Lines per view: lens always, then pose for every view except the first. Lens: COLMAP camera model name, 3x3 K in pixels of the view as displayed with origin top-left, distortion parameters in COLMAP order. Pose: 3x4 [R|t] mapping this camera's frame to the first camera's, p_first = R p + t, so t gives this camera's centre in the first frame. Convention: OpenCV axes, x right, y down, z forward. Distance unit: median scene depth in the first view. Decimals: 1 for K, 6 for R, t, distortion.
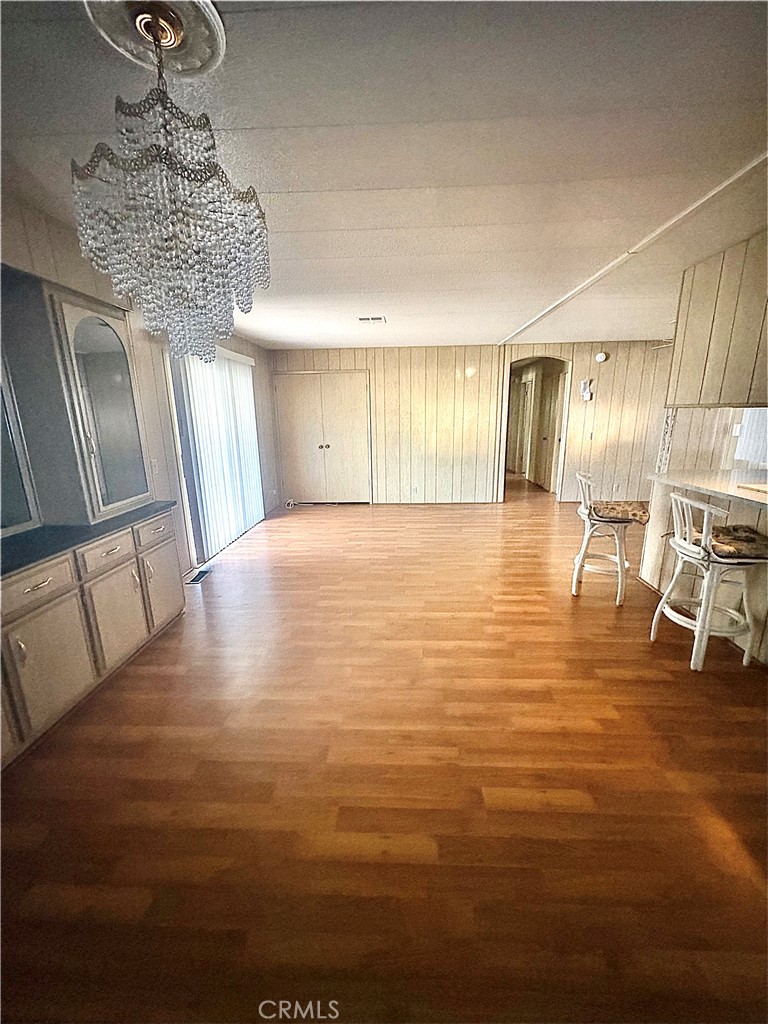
lens RADIAL K [[407.5, 0, 394.0], [0, 407.5, 513.6], [0, 0, 1]] dist [-0.003548, 0.001006]
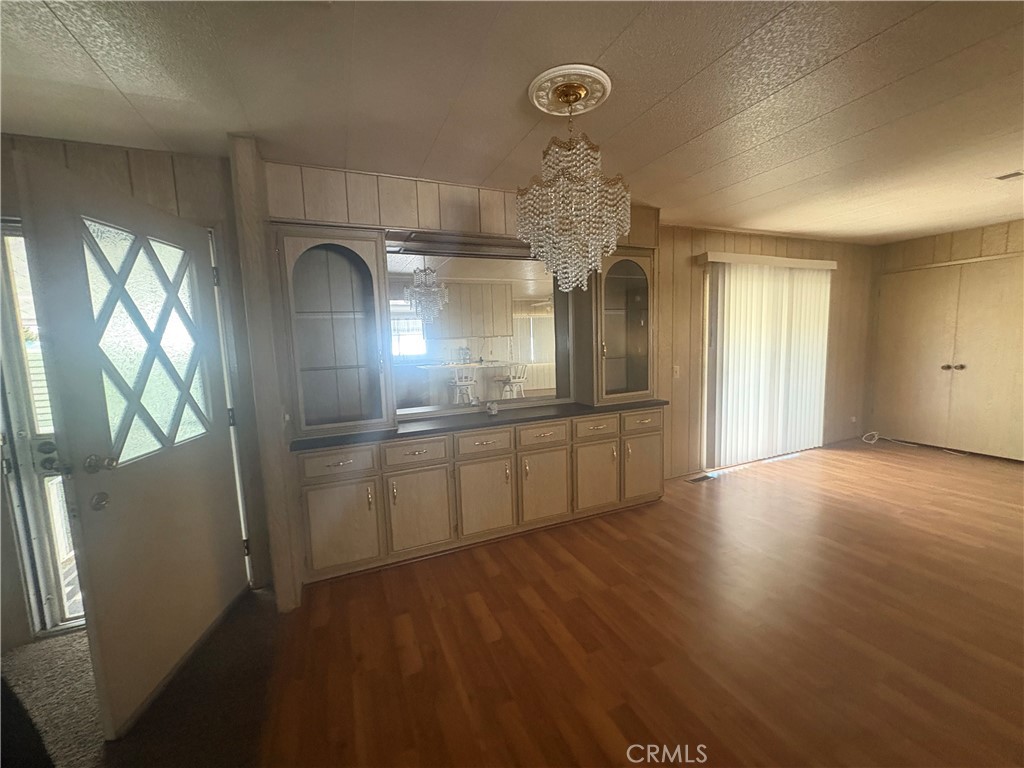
lens RADIAL K [[407.5, 0, 505.7], [0, 407.5, 384.9], [0, 0, 1]] dist [-0.003548, 0.001006]
pose [[0.434828, 0.103925, -0.894497, 0.324711], [-0.190573, 0.981440, 0.021385, -0.014942], [0.880117, 0.161168, 0.446563, 0.085270]]
